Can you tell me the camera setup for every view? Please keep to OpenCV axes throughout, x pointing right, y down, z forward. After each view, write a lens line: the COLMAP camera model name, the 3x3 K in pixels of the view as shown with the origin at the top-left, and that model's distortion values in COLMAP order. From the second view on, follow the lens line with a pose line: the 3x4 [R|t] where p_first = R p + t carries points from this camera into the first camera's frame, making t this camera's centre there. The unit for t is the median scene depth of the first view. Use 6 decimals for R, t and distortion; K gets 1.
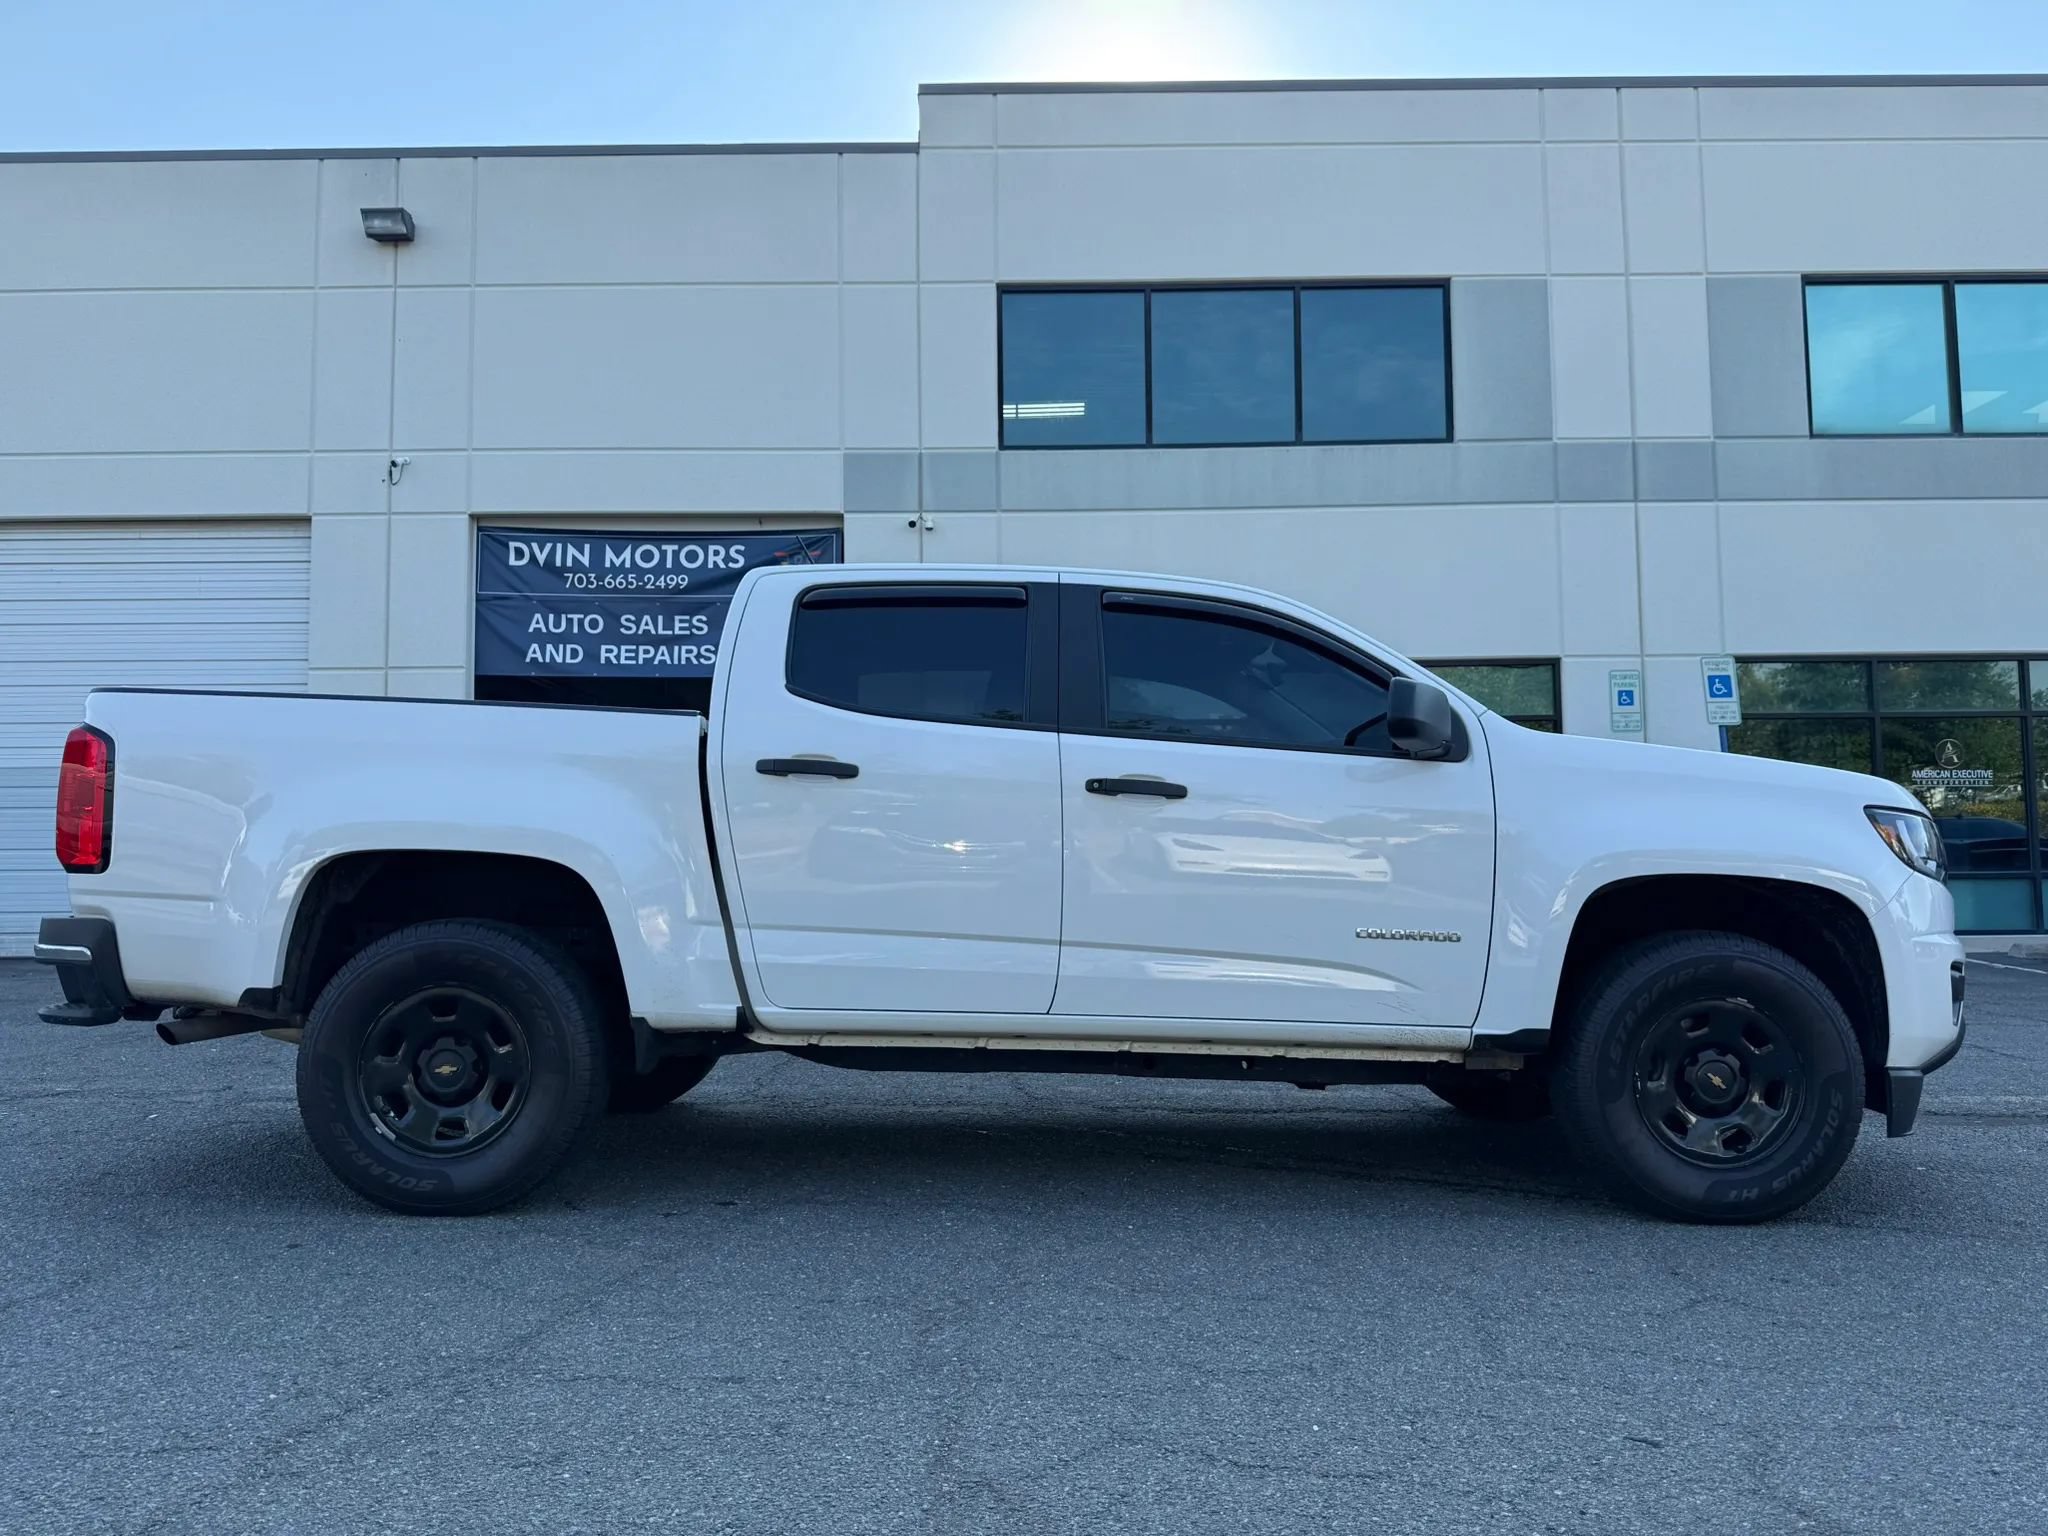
lens RADIAL K [[1436.8, 0, 1045.3], [0, 1436.8, 789.4], [0, 0, 1]] dist [0.002033, -0.008295]
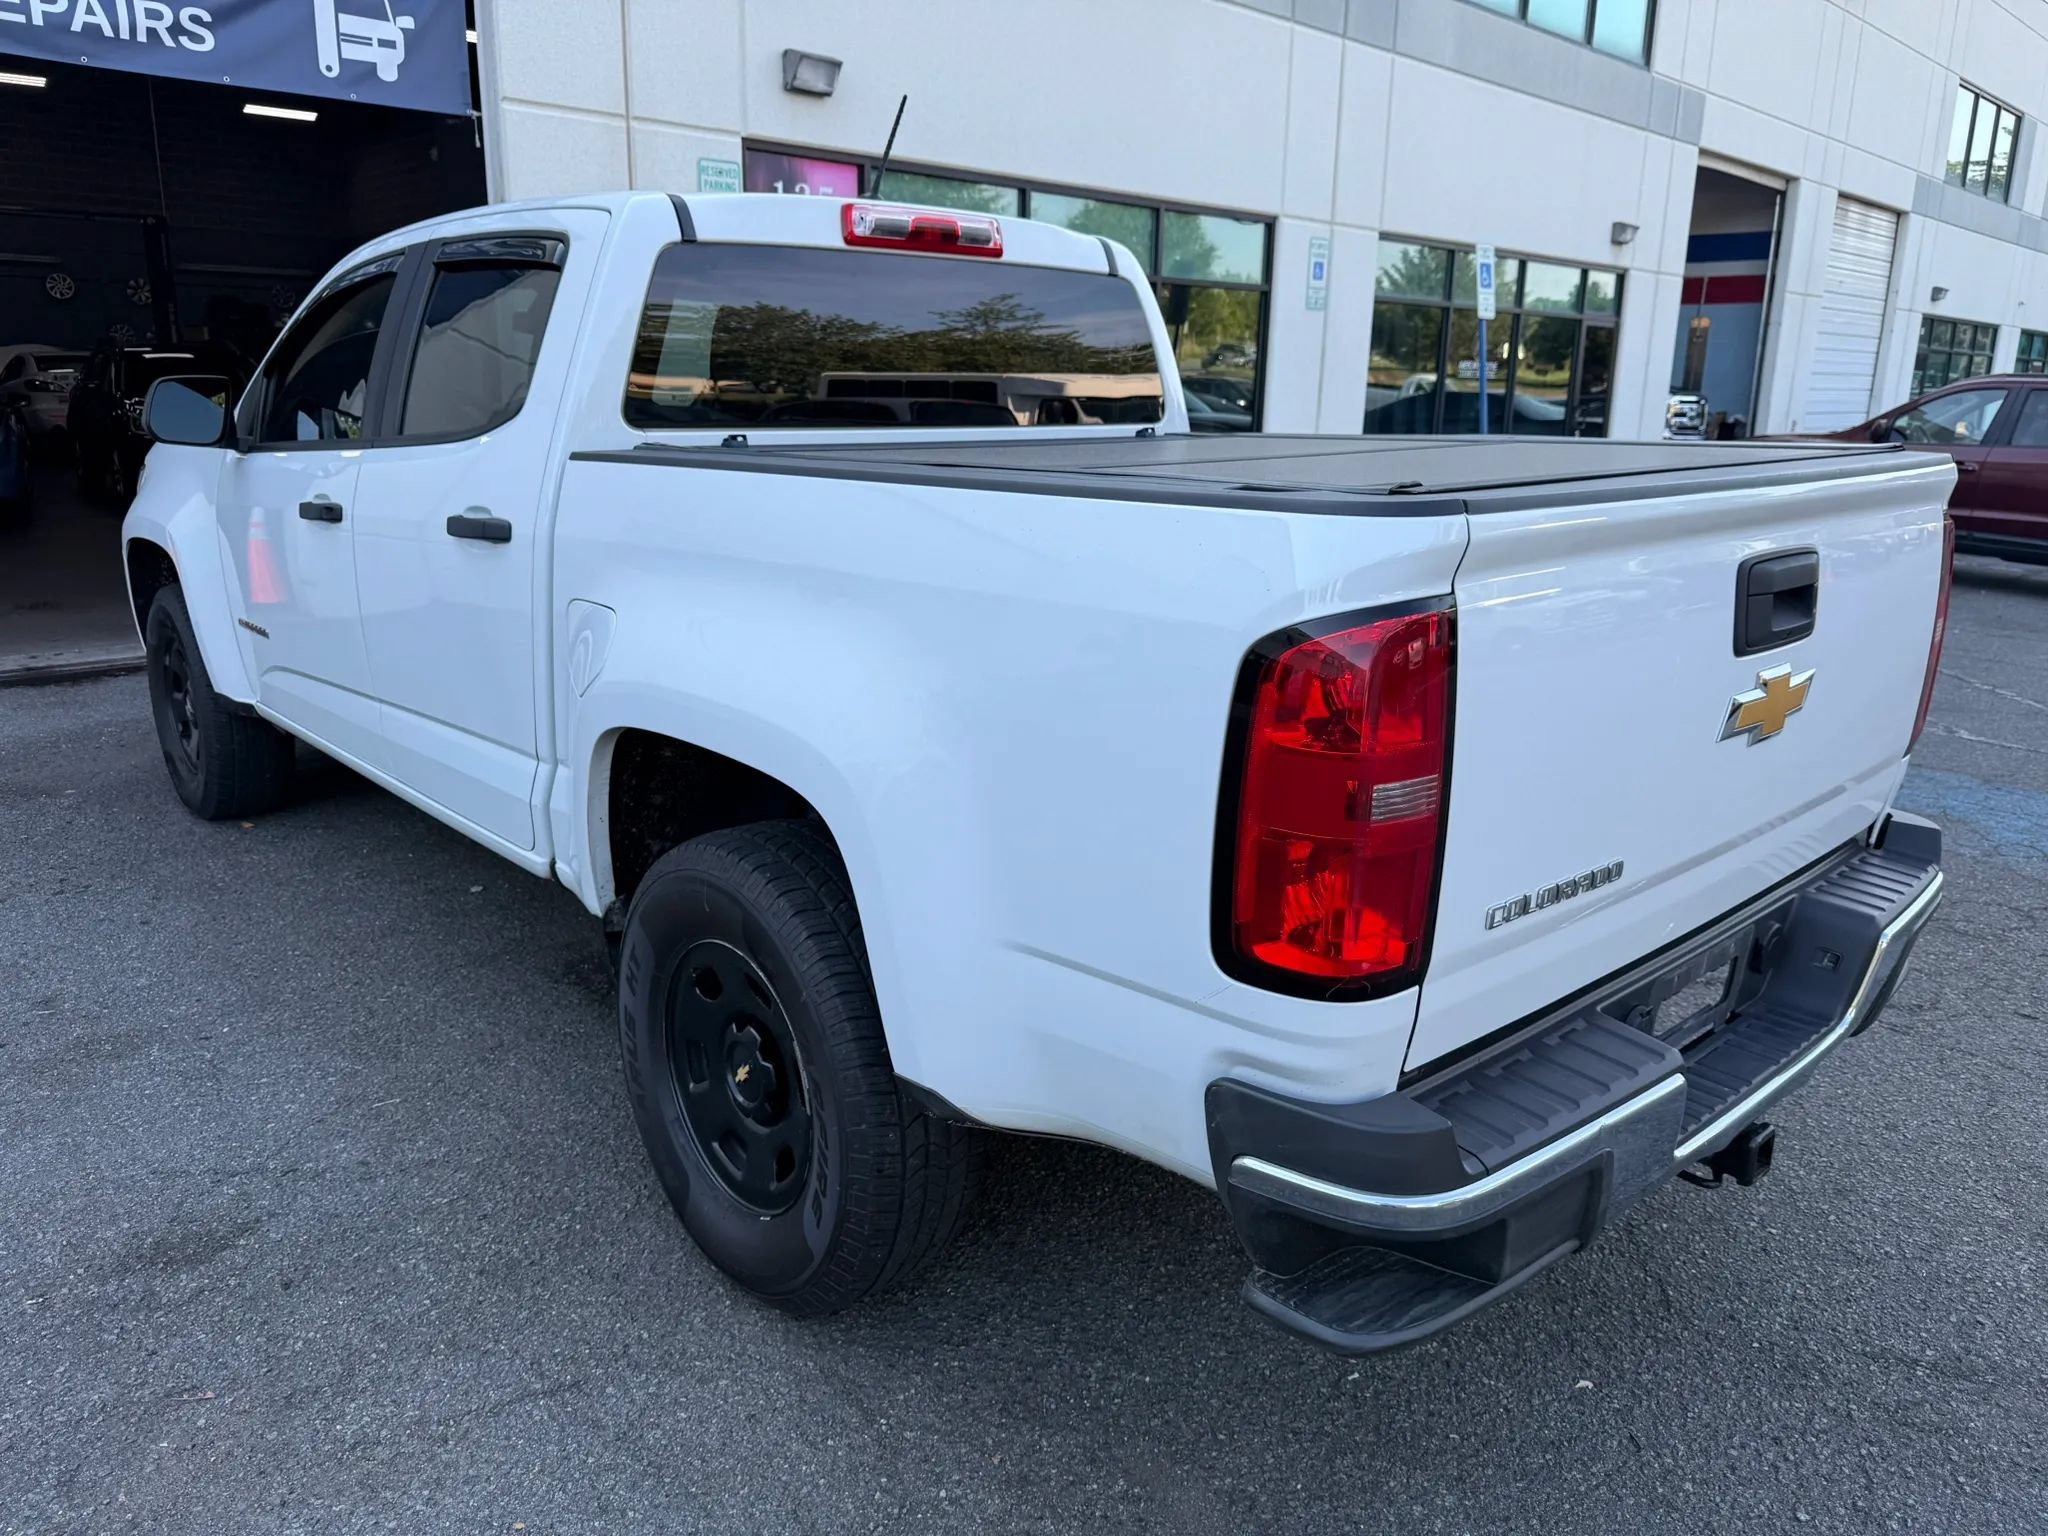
lens RADIAL K [[1436.8, 0, 1013.8], [0, 1436.8, 762.3], [0, 0, 1]] dist [0.002033, -0.008295]
pose [[0.755473, -0.139174, 0.640227, -0.370585], [-0.069360, 0.954698, 0.289380, -0.017640], [-0.651498, -0.263024, 0.711596, 0.416592]]
